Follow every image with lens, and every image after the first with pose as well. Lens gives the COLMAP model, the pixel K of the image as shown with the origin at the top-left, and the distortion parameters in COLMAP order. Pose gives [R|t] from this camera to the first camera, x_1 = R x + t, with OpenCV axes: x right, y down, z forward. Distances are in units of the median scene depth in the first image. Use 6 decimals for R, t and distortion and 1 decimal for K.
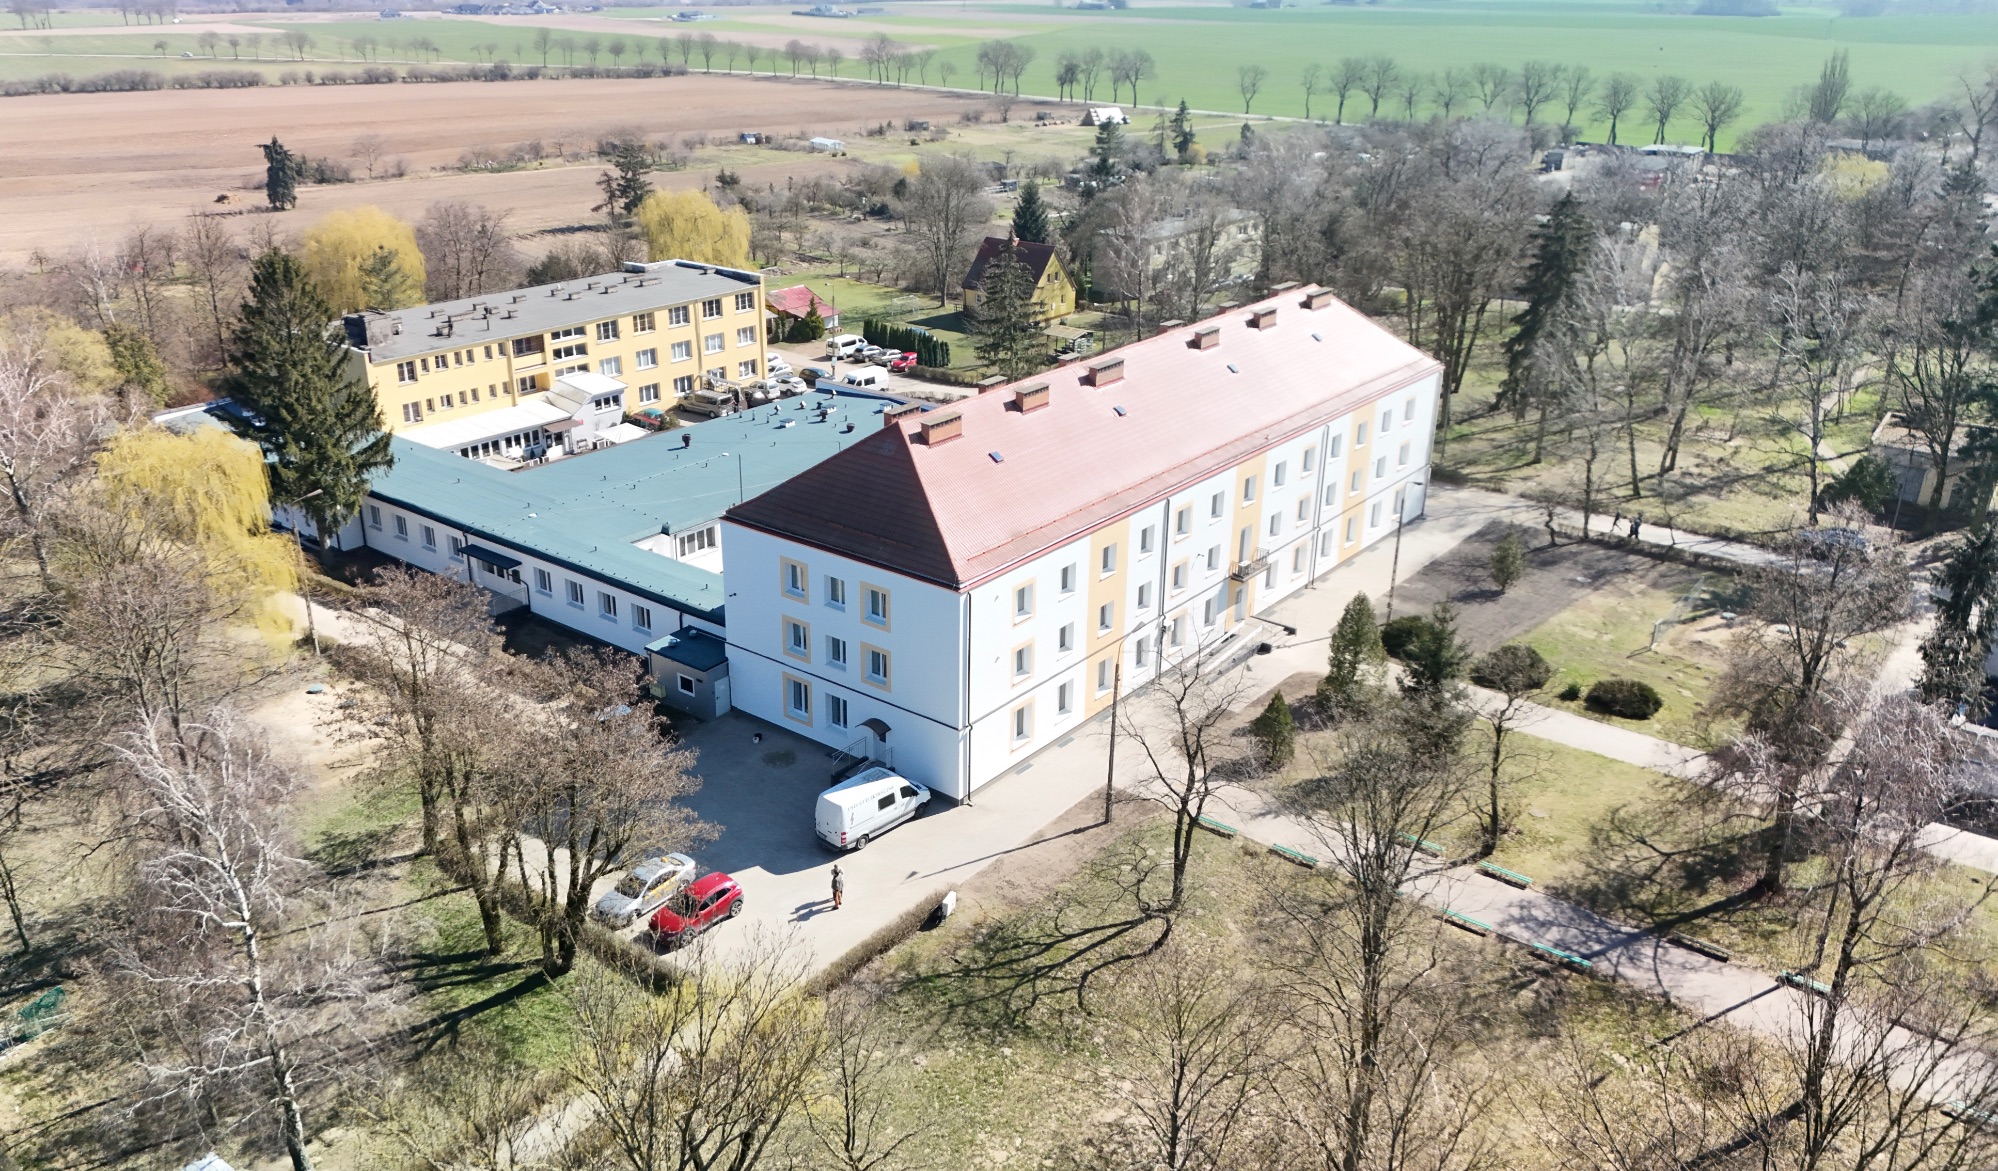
lens RADIAL K [[1555.3, 0, 999.0], [0, 1555.3, 585.5], [0, 0, 1]] dist [-0.001989, 0.000061]
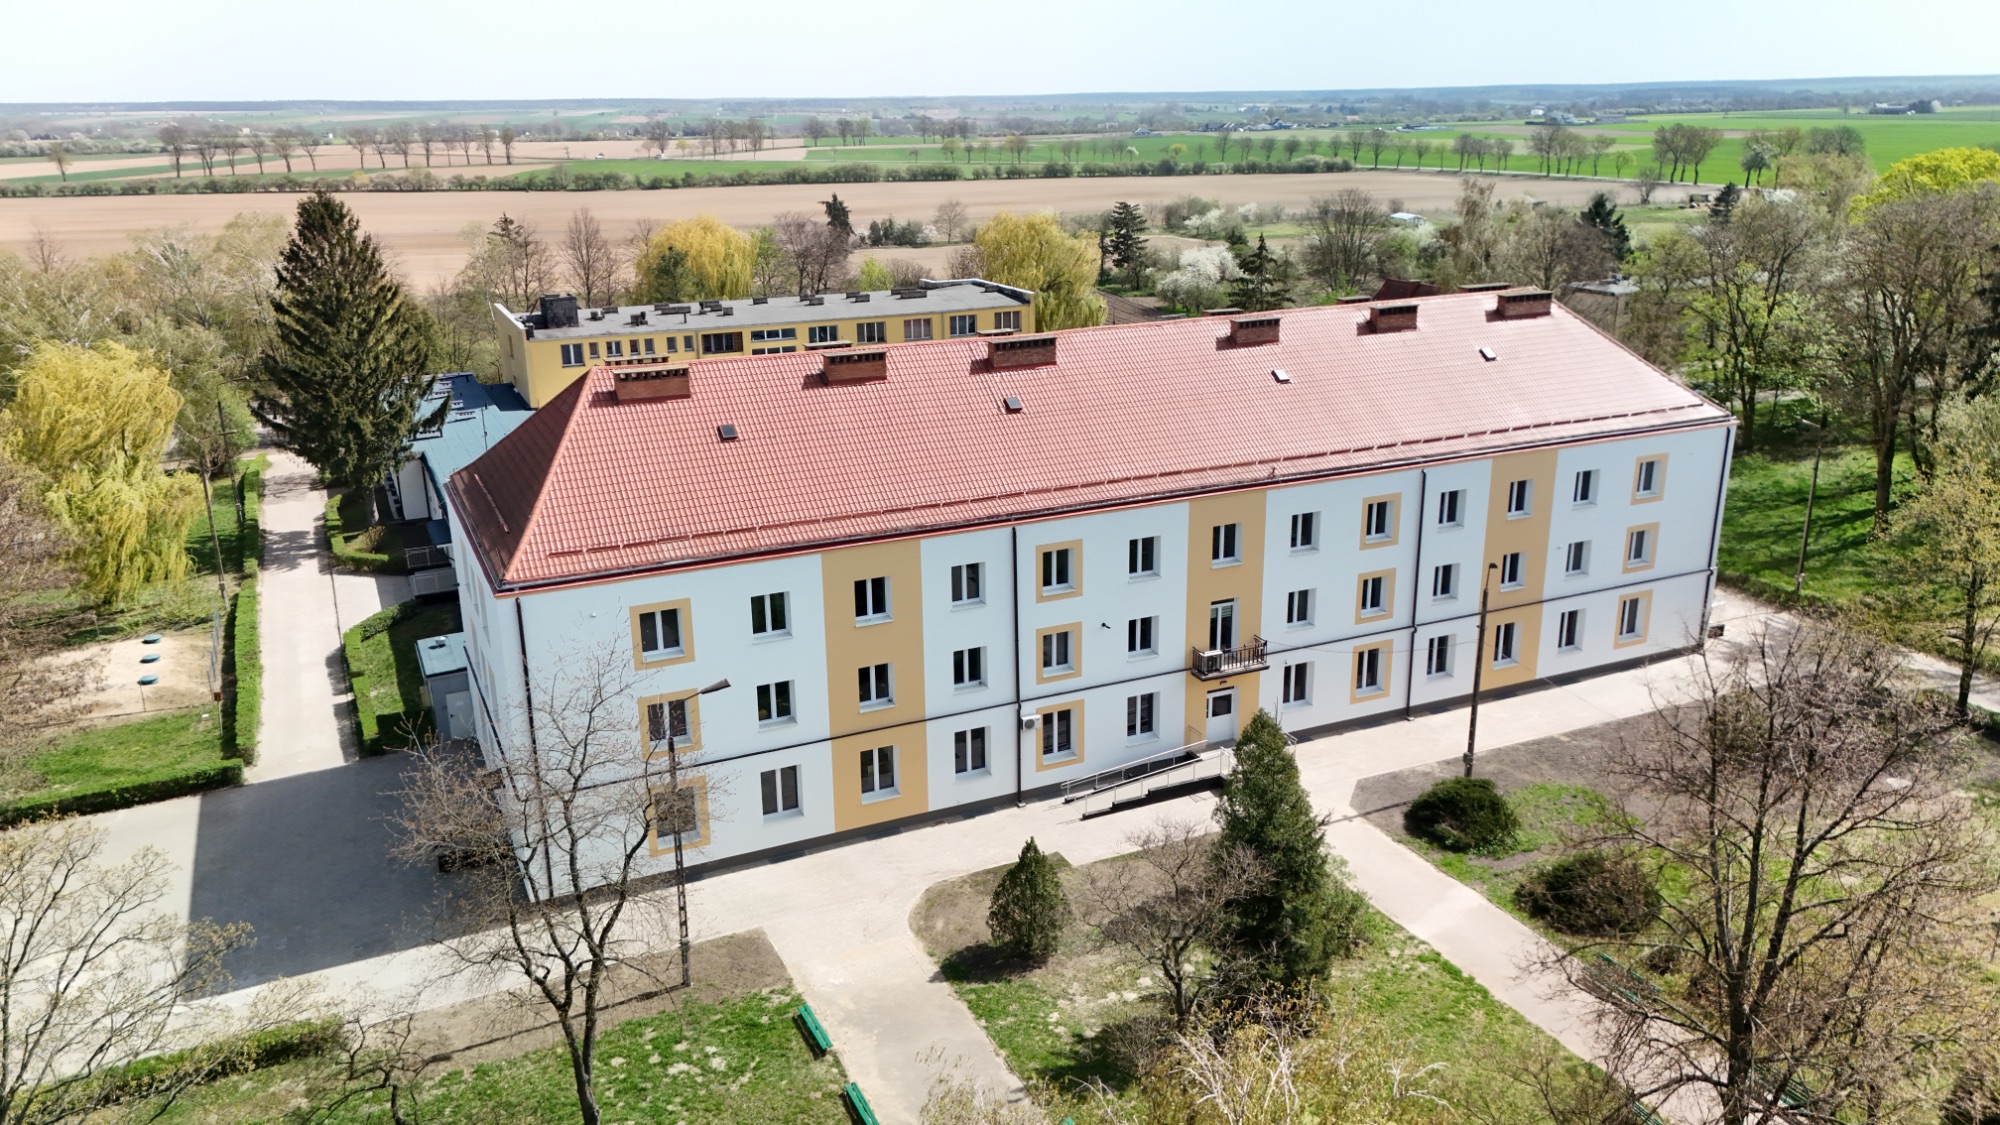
lens RADIAL K [[1487.4, 0, 996.1], [0, 1487.4, 612.5], [0, 0, 1]] dist [0.005944, -0.002209]
pose [[0.881831, 0.126894, -0.454172, 0.276753], [-0.149586, 0.988647, -0.014215, -0.006699], [0.447211, 0.080473, 0.890801, 0.301969]]
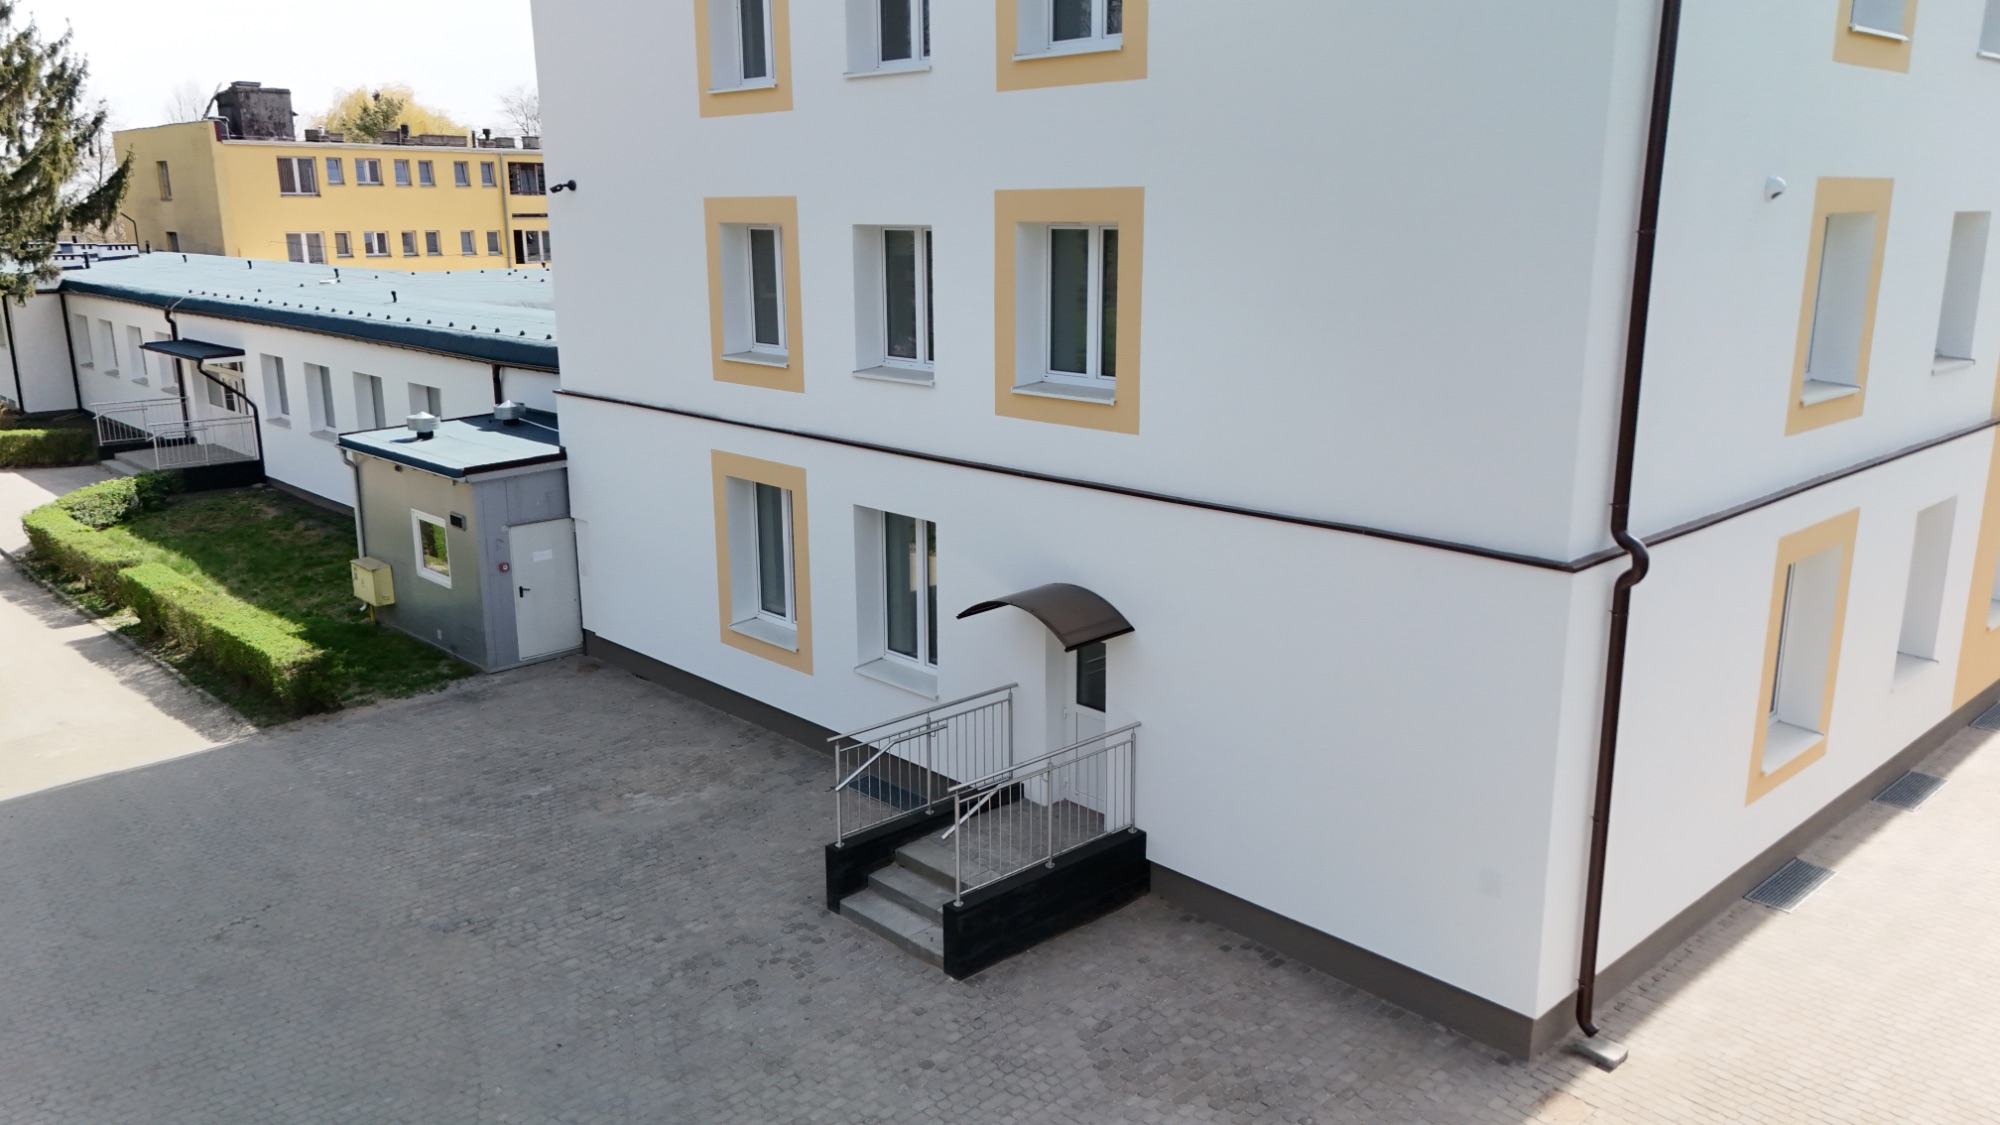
lens RADIAL K [[1487.4, 0, 996.1], [0, 1487.4, 612.5], [0, 0, 1]] dist [0.005944, -0.002209]
pose [[0.985454, 0.020329, -0.168724, -0.034671], [-0.041014, 0.991922, -0.120032, 0.072066], [0.164921, 0.125207, 0.978327, 0.513994]]
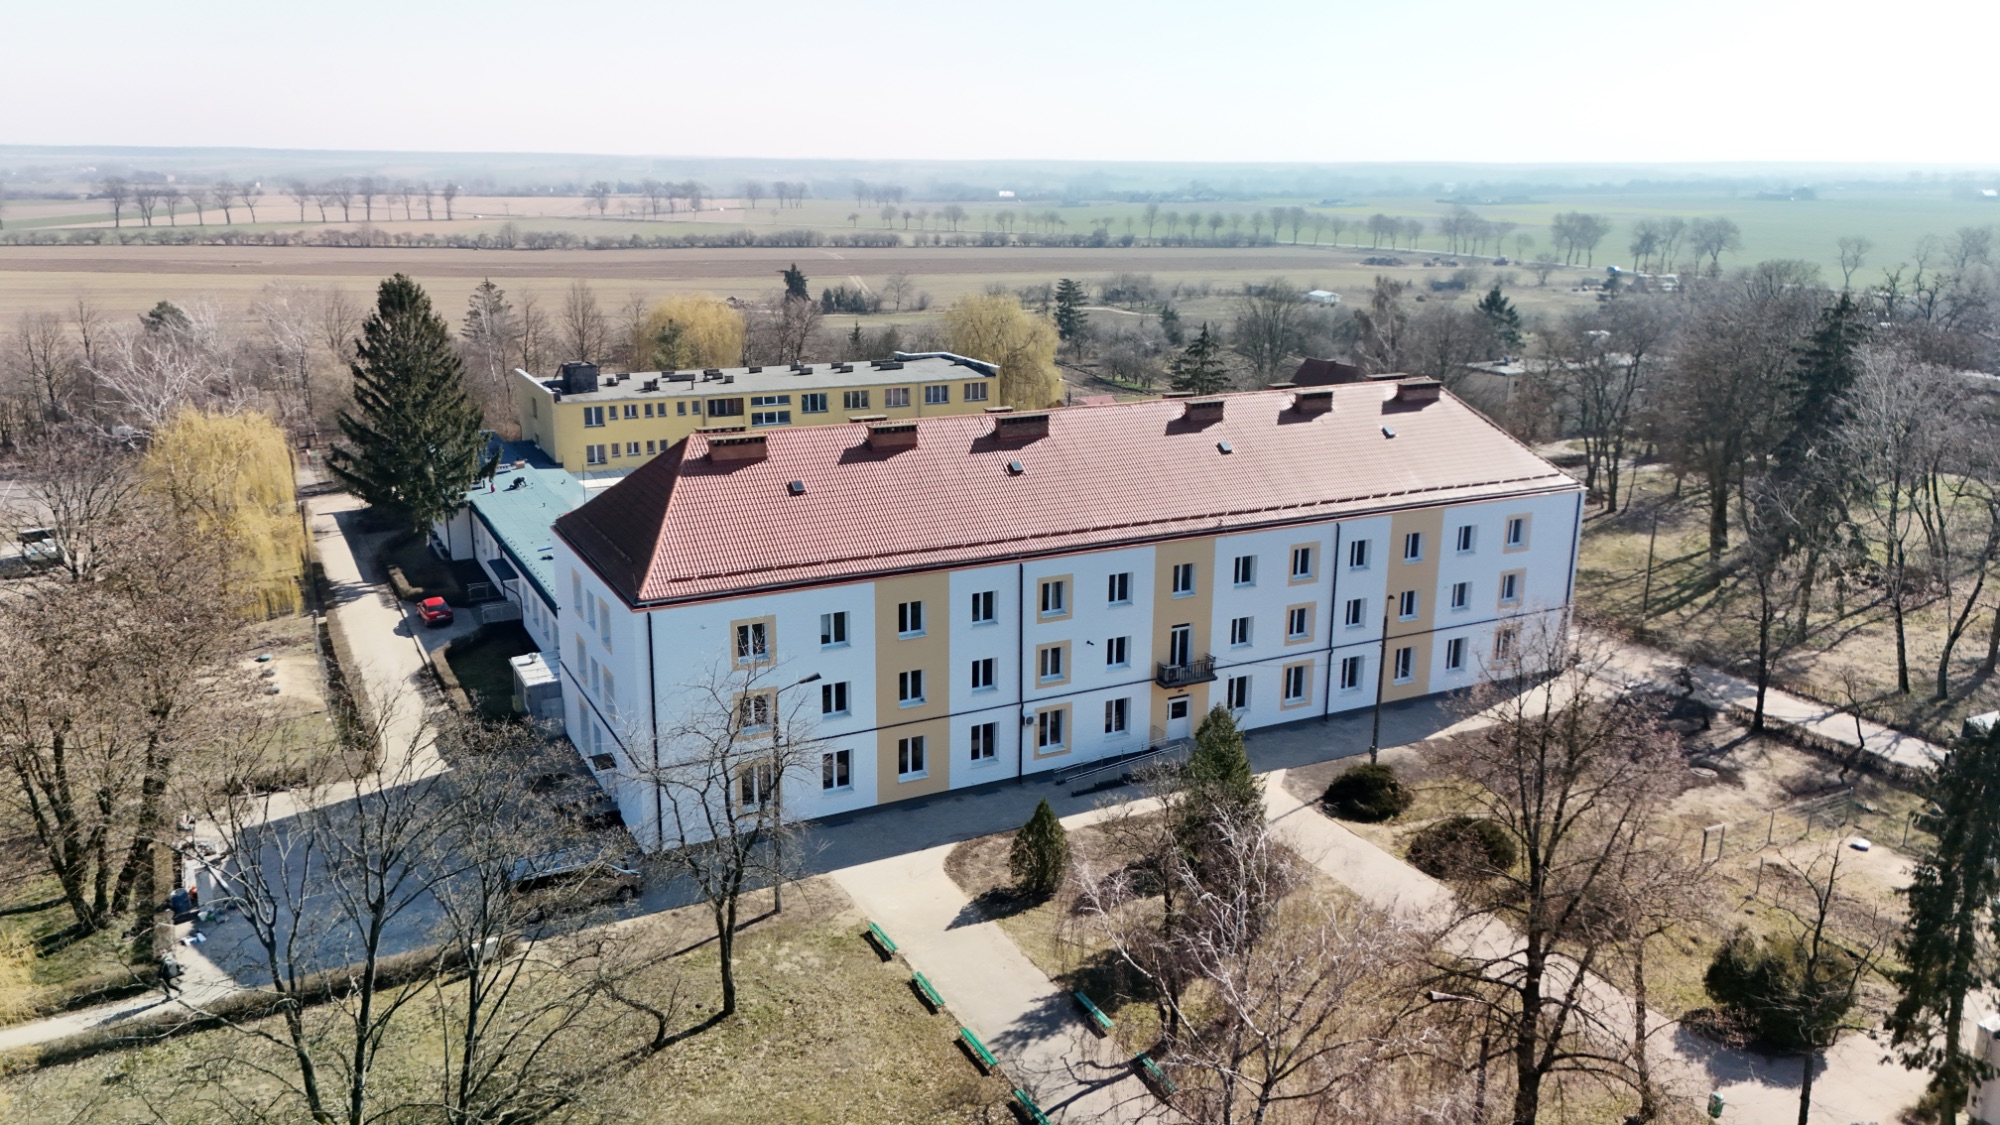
lens RADIAL K [[1487.4, 0, 996.1], [0, 1487.4, 612.5], [0, 0, 1]] dist [0.005944, -0.002209]
pose [[0.903299, 0.116404, -0.412918, 0.304115], [-0.154243, 0.986246, -0.059395, 0.014376], [0.400325, 0.117341, 0.908829, 0.181230]]
